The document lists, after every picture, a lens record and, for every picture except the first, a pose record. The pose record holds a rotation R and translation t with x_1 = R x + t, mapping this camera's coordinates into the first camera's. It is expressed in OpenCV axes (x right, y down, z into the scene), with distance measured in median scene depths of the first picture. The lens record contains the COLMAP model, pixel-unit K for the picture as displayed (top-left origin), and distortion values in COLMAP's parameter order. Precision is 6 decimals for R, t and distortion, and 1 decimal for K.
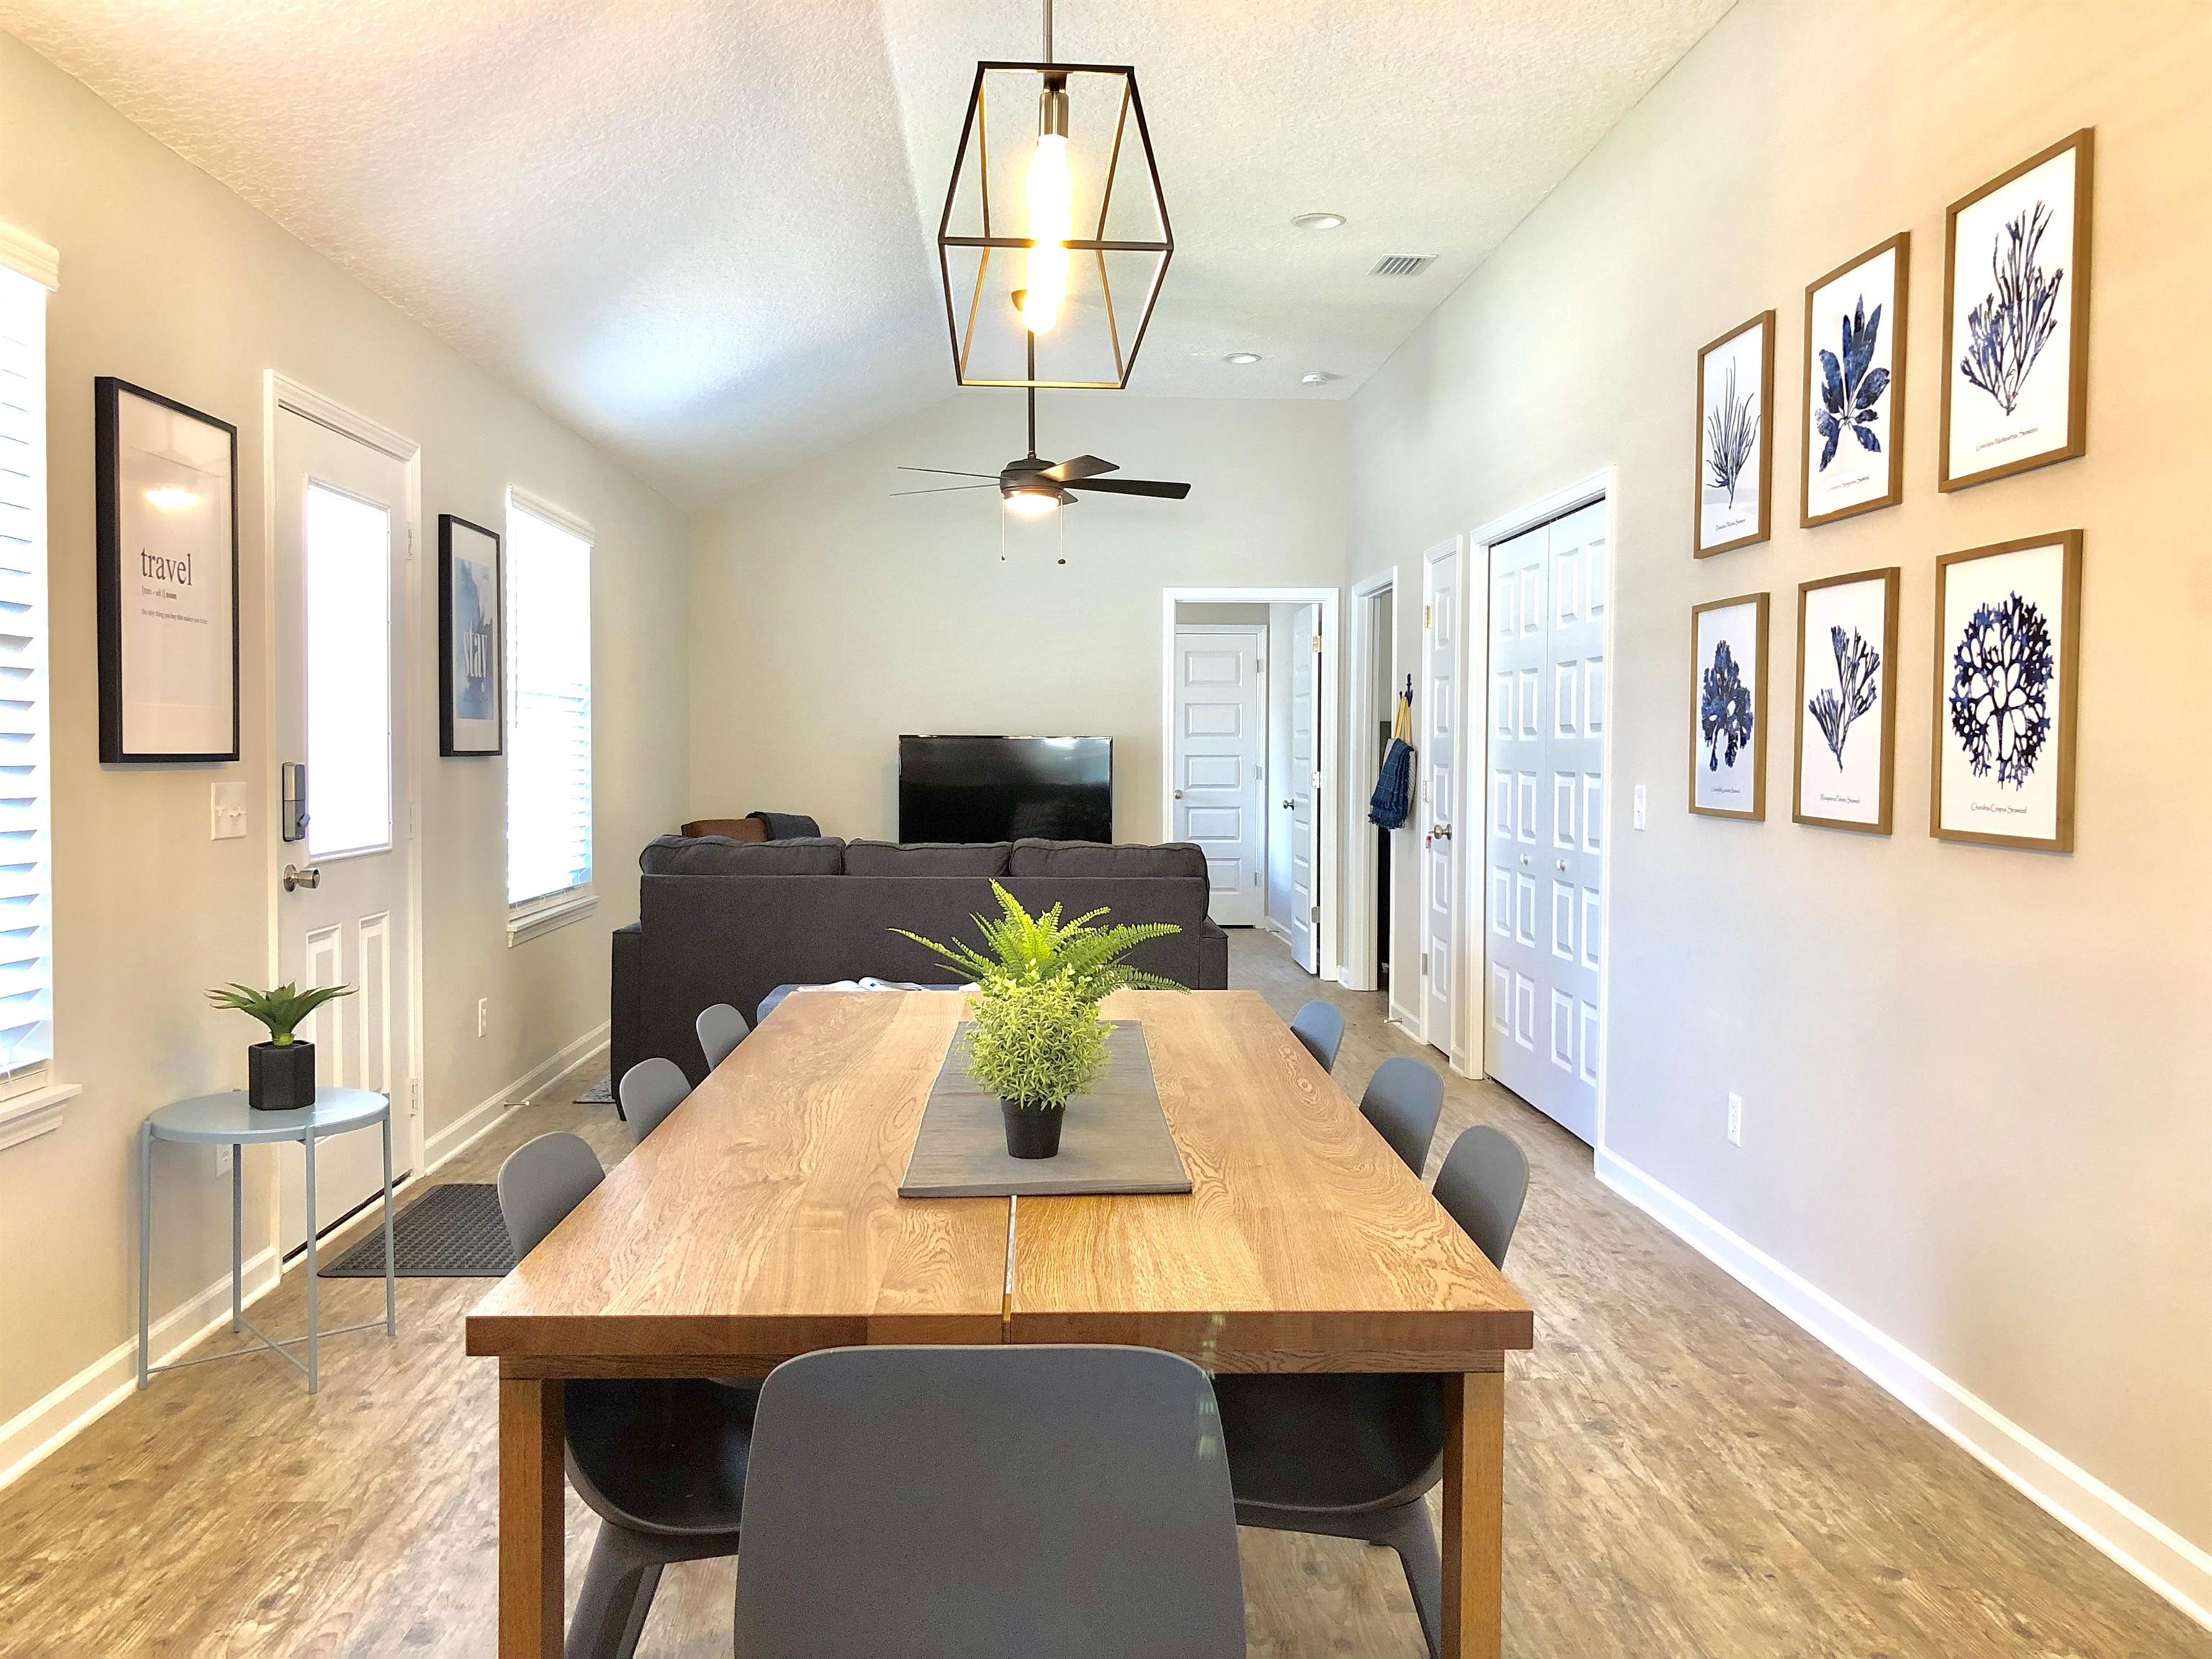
lens RADIAL K [[1835.8, 0, 1114.8], [0, 1835.8, 816.4], [0, 0, 1]] dist [0.008517, 0.001579]
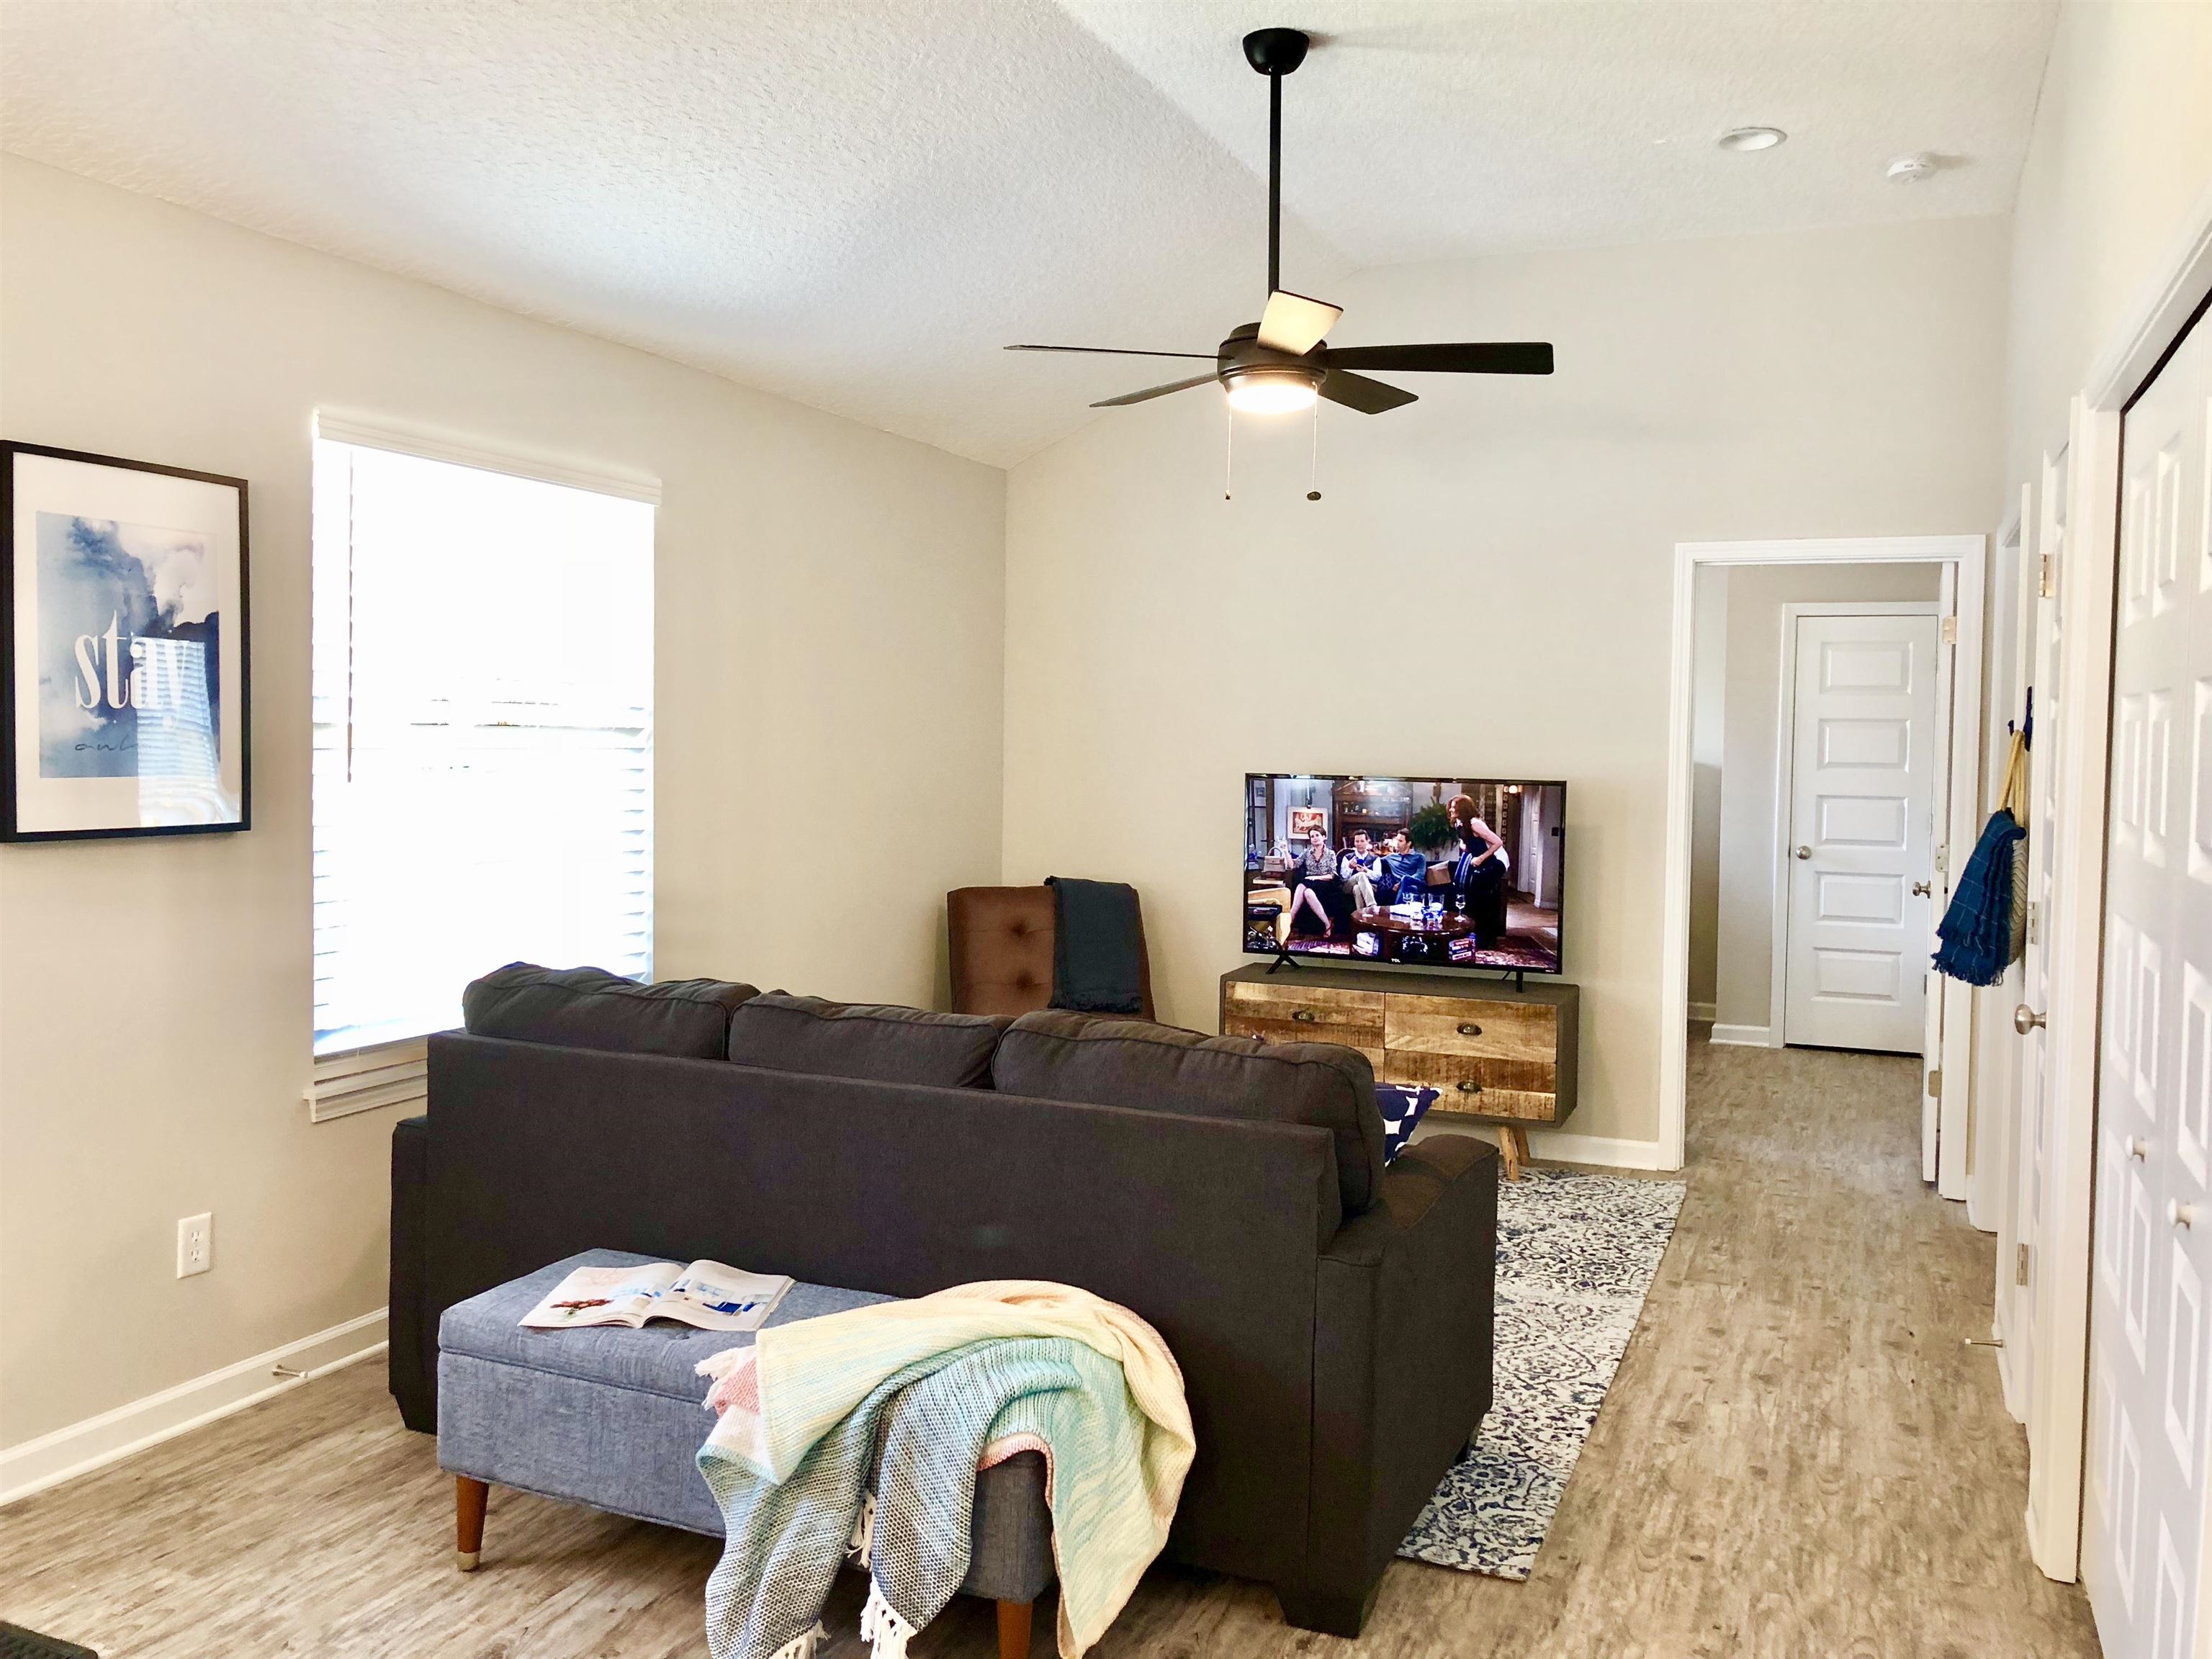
lens RADIAL K [[1835.8, 0, 1114.8], [0, 1835.8, 816.4], [0, 0, 1]] dist [0.008517, 0.001579]
pose [[0.899812, 0.029972, -0.435246, 0.334141], [-0.028345, 0.999546, 0.010232, -0.084372], [0.435355, 0.003130, 0.900253, 0.905921]]
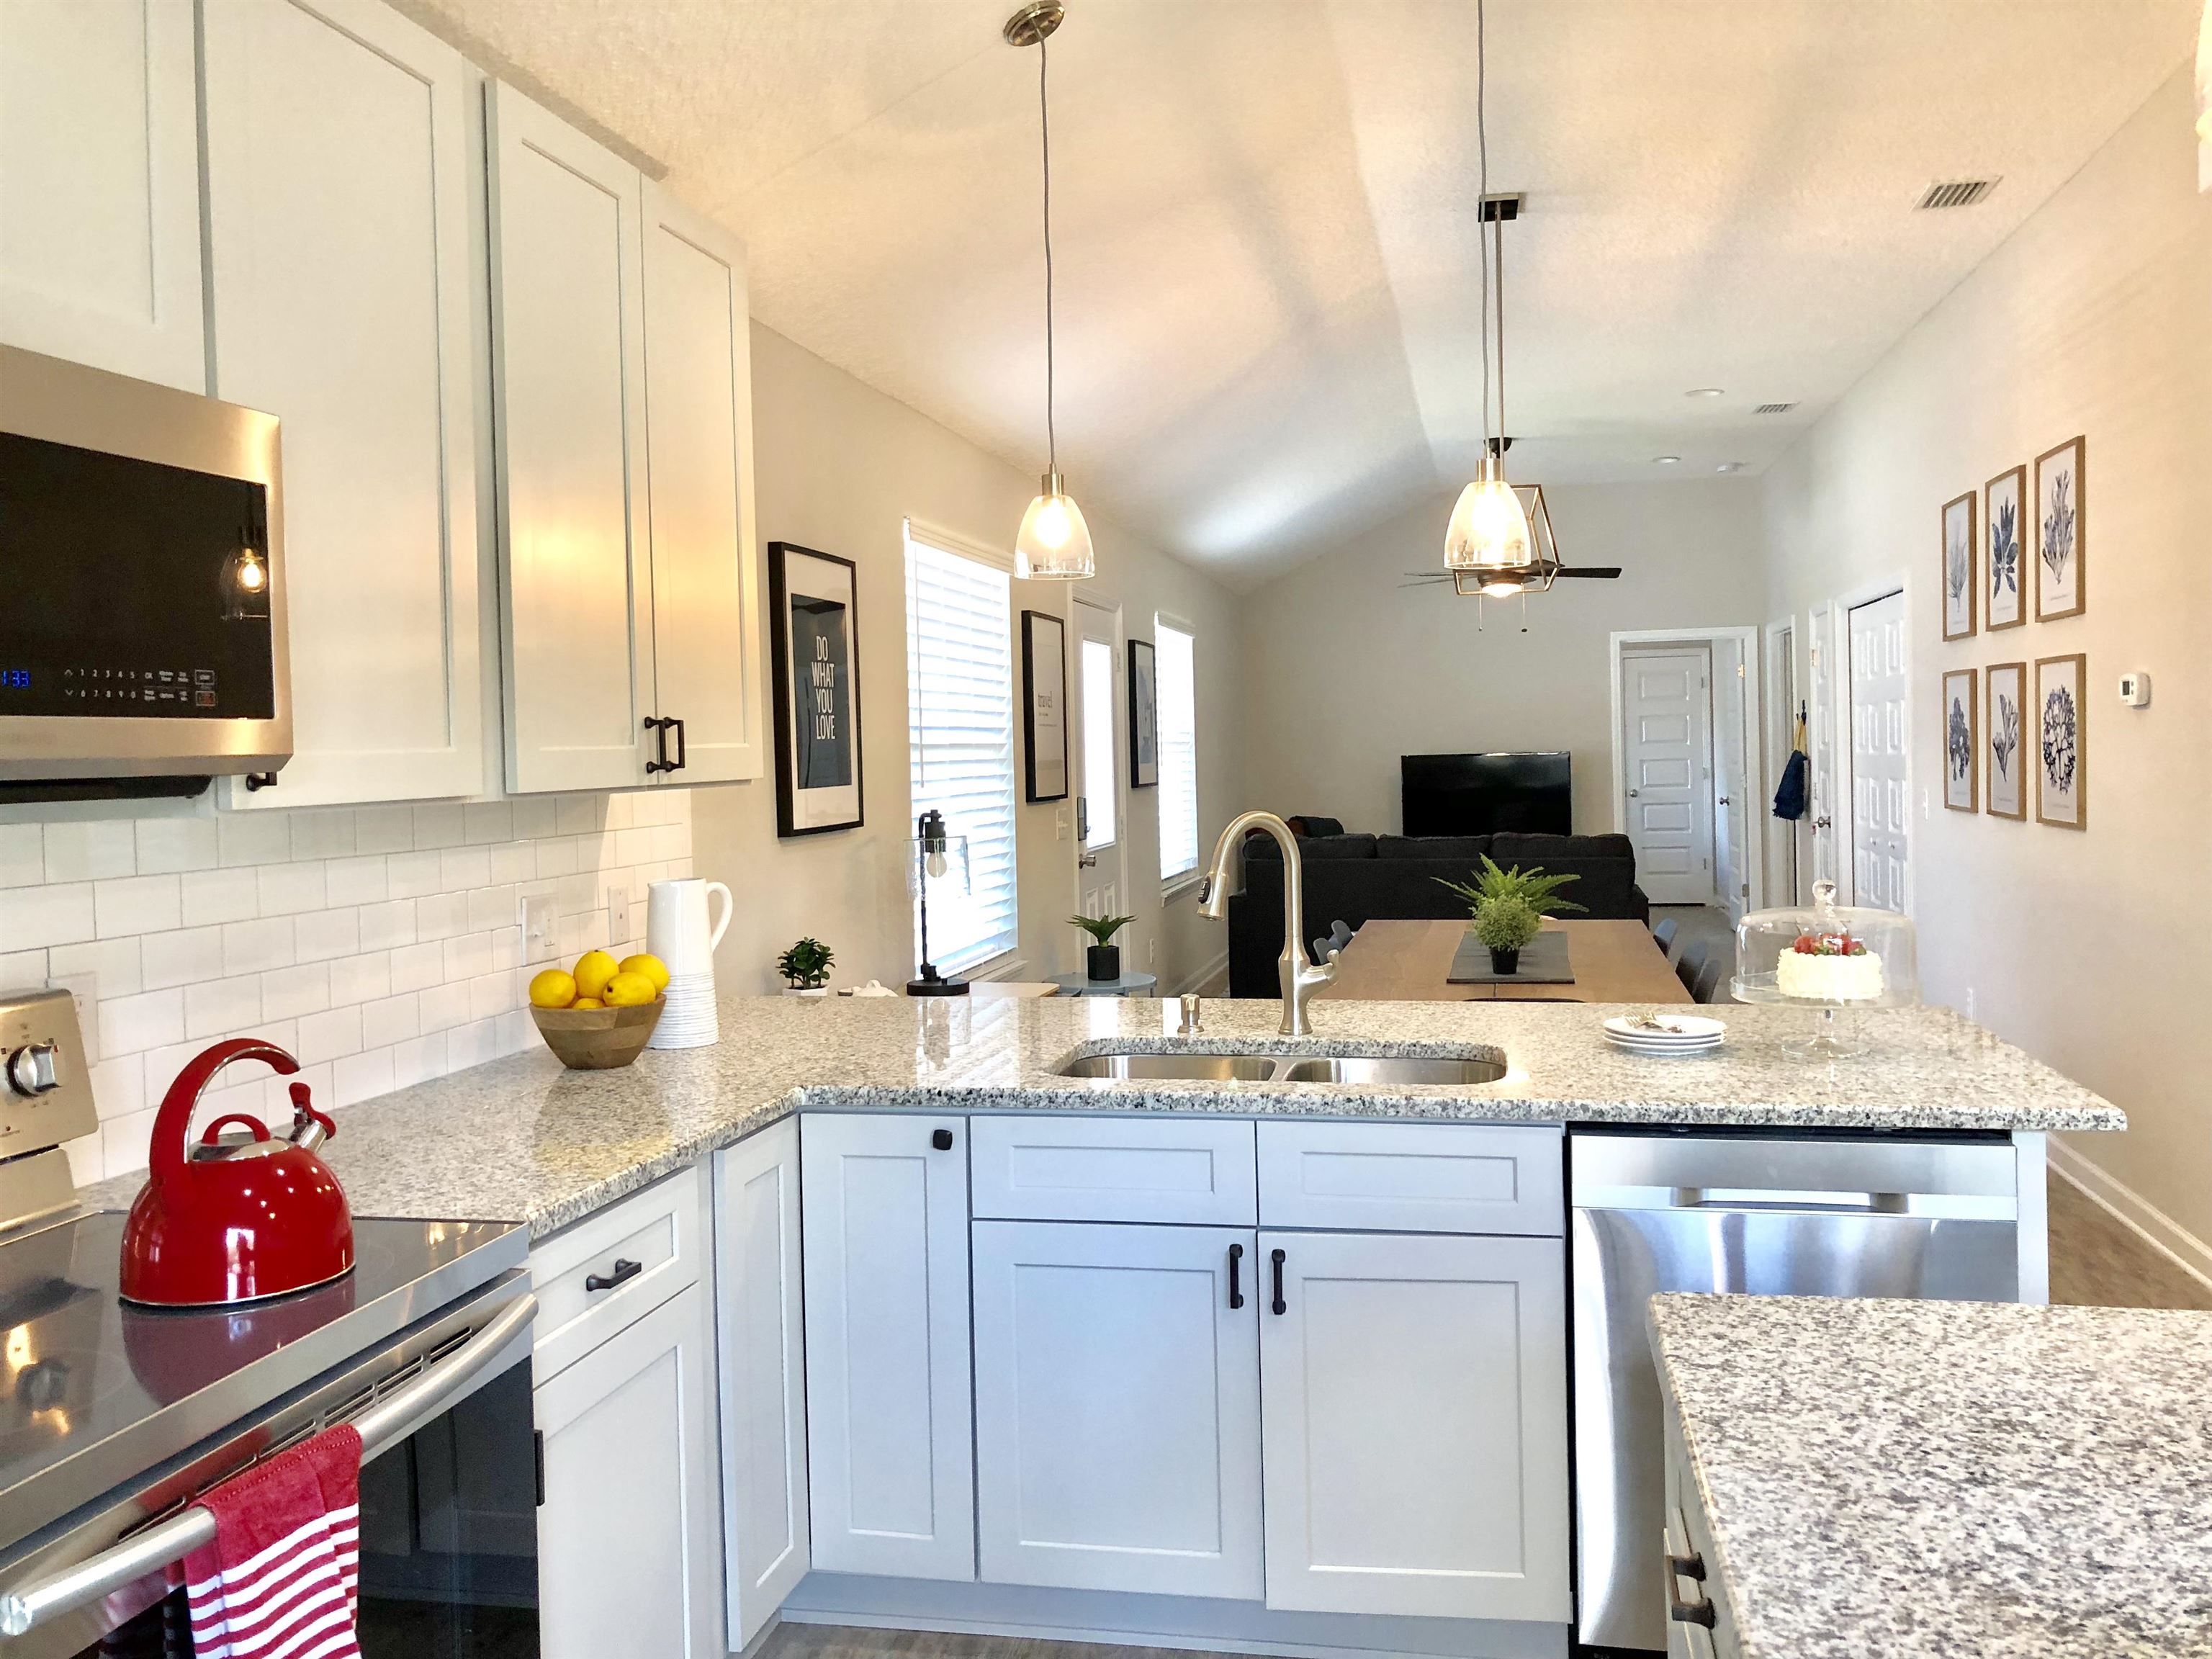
lens RADIAL K [[1816.5, 0, 1124.5], [0, 1816.5, 808.0], [0, 0, 1]] dist [0.060825, -0.137032]
pose [[0.967707, -0.020543, -0.251241, 0.042958], [0.019748, 0.999789, -0.005685, -0.008245], [0.251305, 0.000540, 0.967908, -0.782846]]
